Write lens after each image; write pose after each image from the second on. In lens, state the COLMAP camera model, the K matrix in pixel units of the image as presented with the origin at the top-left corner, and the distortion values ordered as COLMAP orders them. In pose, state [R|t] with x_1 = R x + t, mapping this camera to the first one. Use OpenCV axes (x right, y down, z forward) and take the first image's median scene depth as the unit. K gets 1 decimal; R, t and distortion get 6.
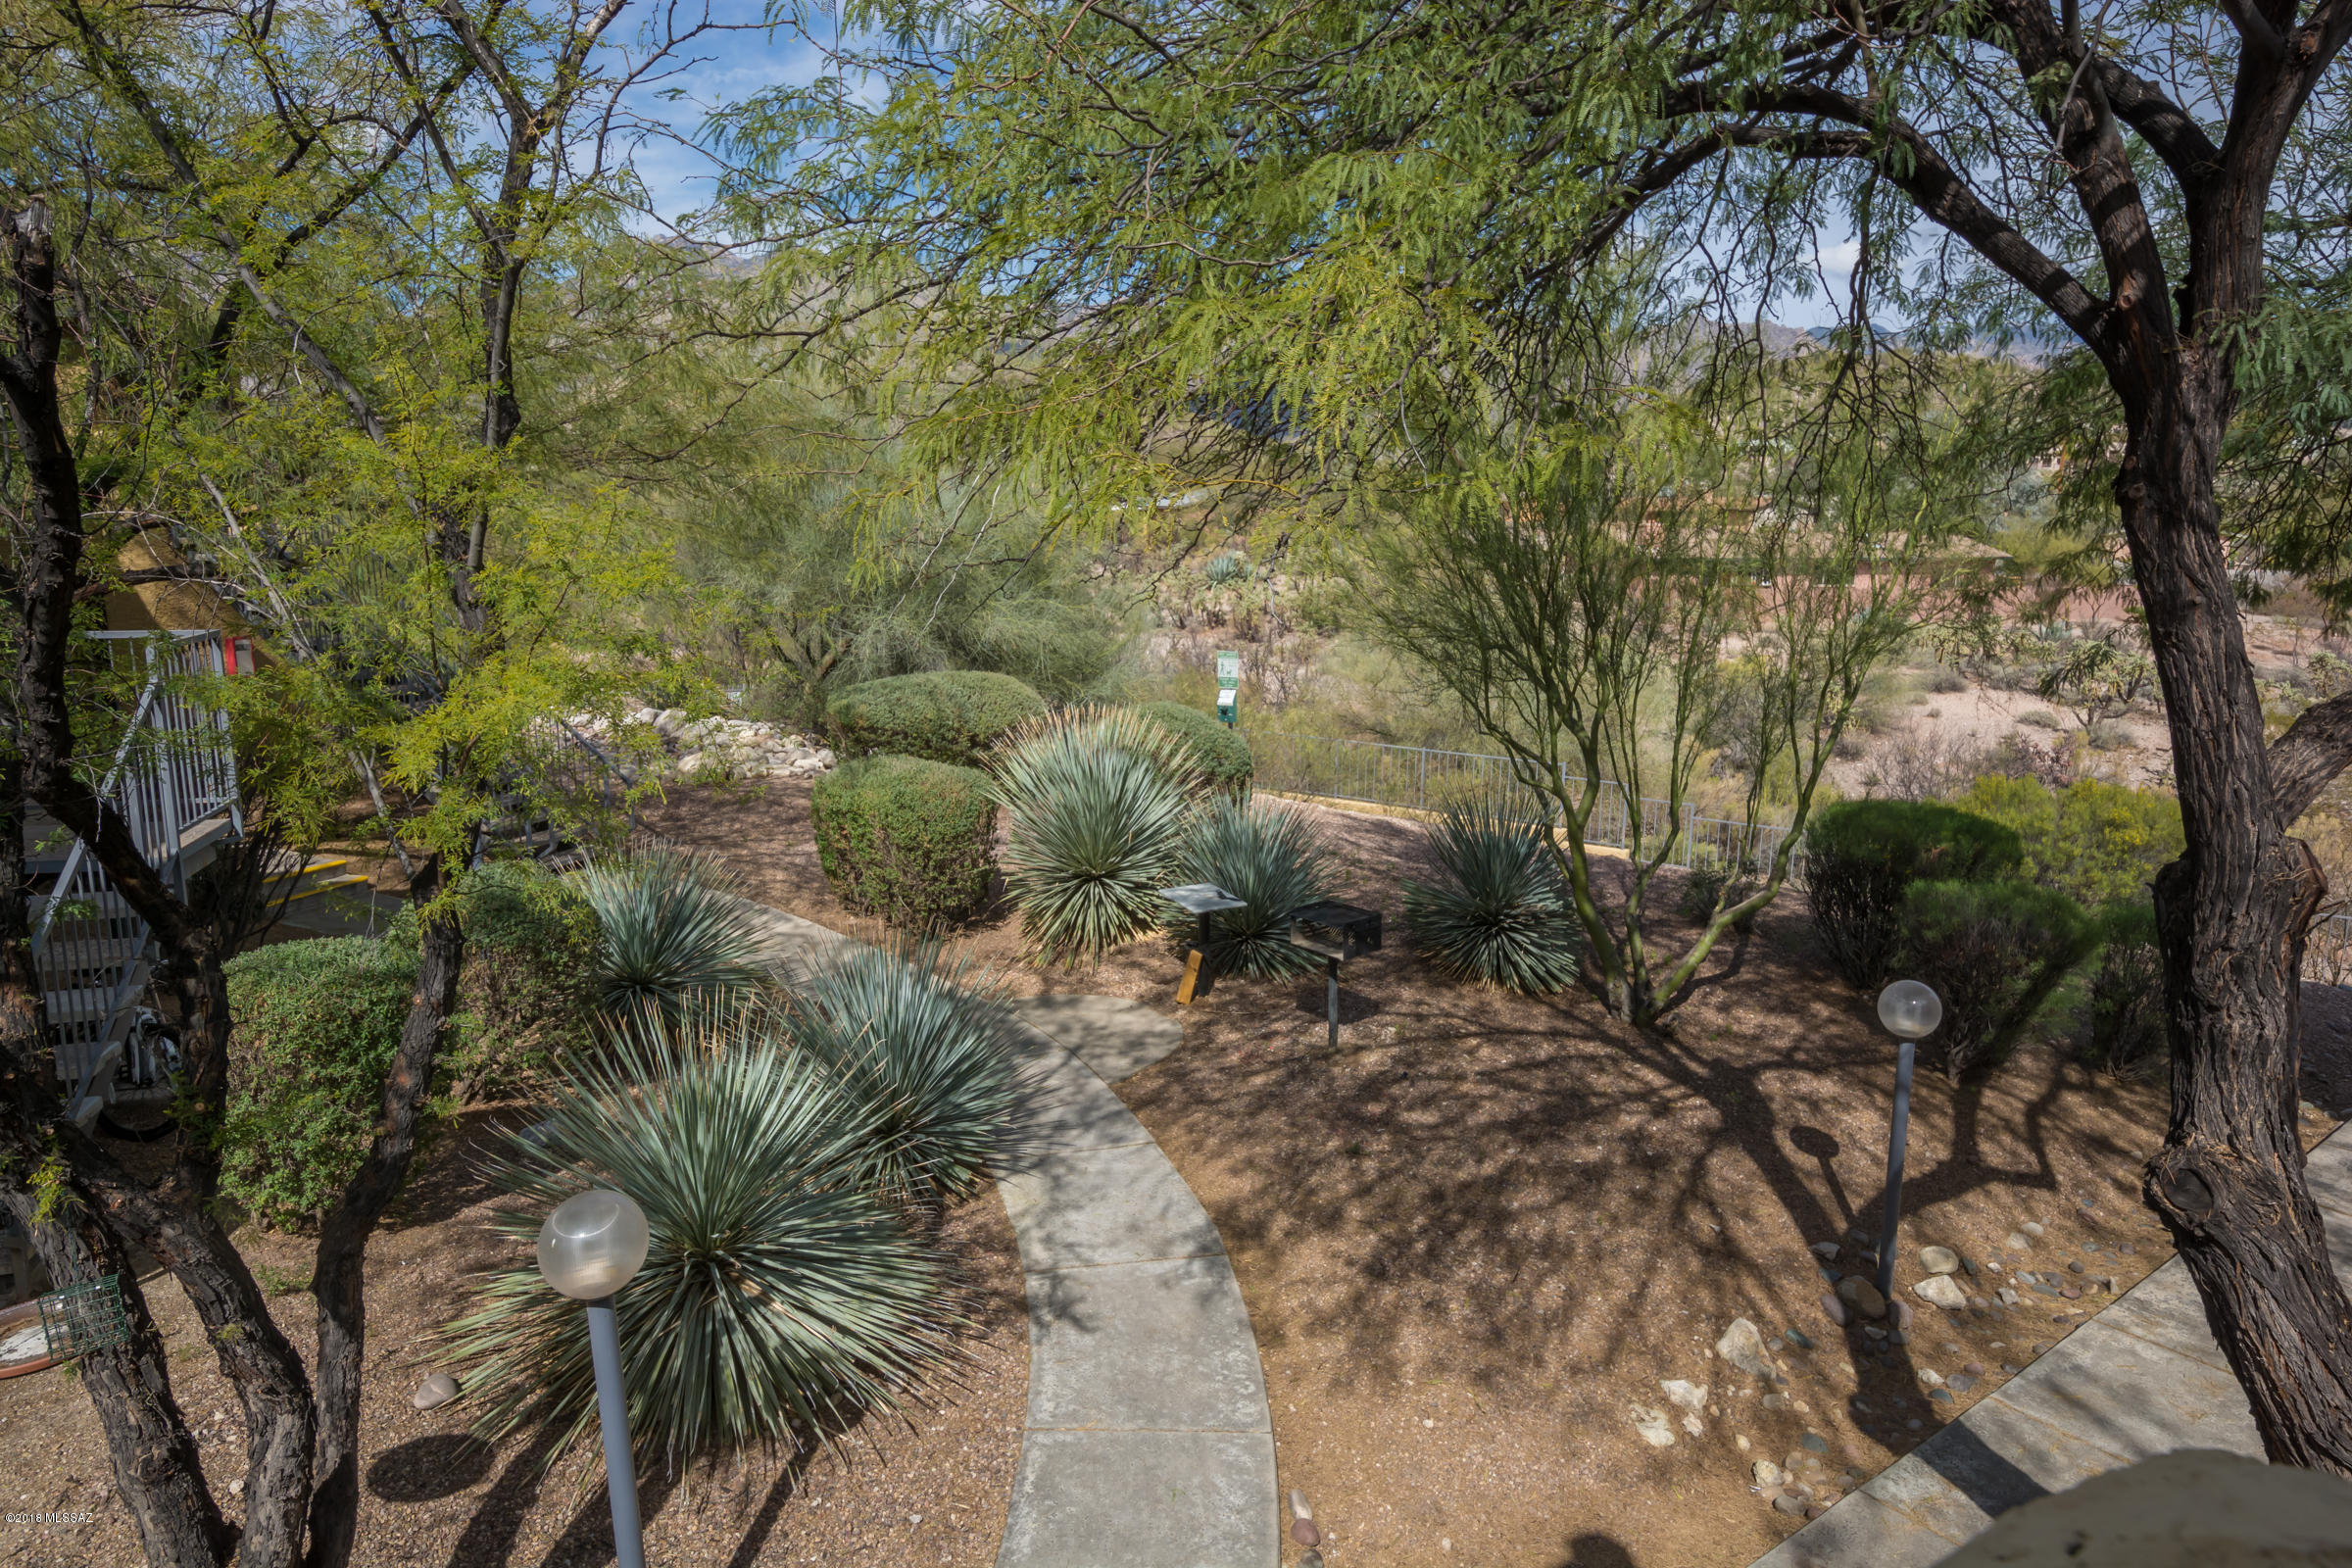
lens RADIAL K [[1431.4, 0, 1177.3], [0, 1431.4, 767.4], [0, 0, 1]] dist [0.030526, -0.028812]
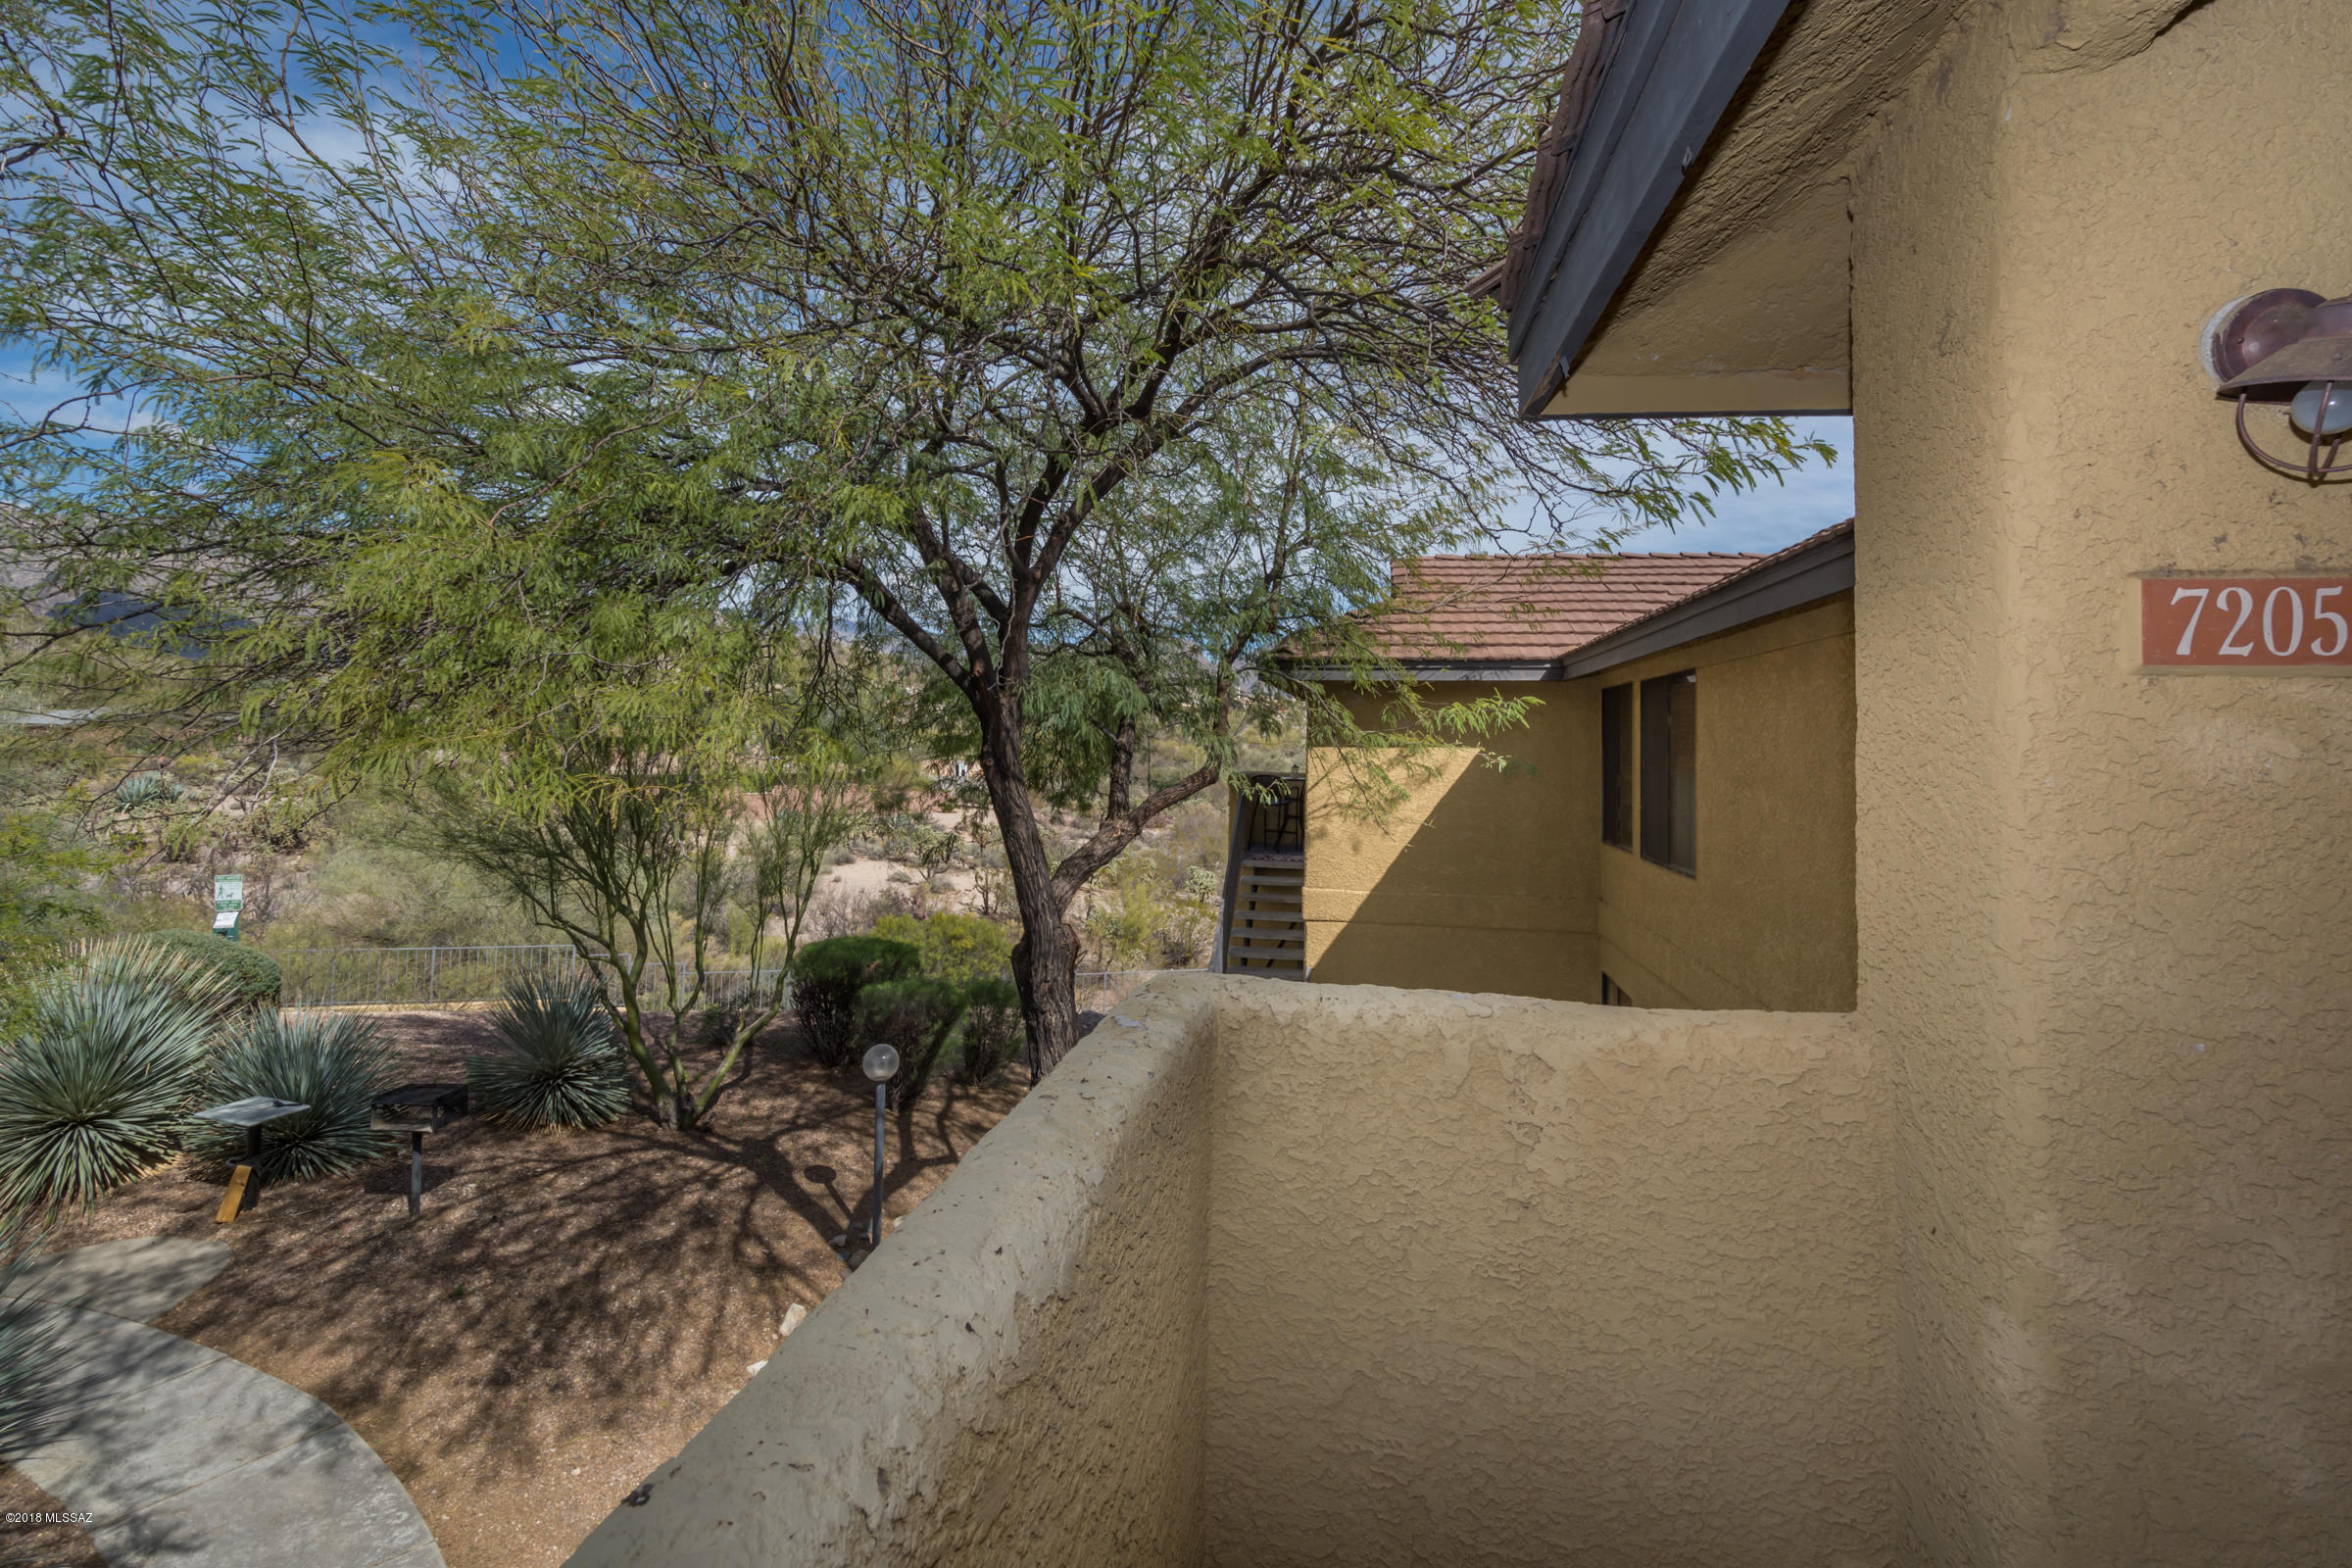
lens RADIAL K [[1038.3, 0, 1181.1], [0, 1038.3, 689.3], [0, 0, 1]] dist [-0.000226, -0.000214]
pose [[0.691890, 0.048212, 0.720391, -0.088373], [0.114978, 0.977678, -0.175860, -0.000493], [-0.712789, 0.204505, 0.670902, -0.086052]]
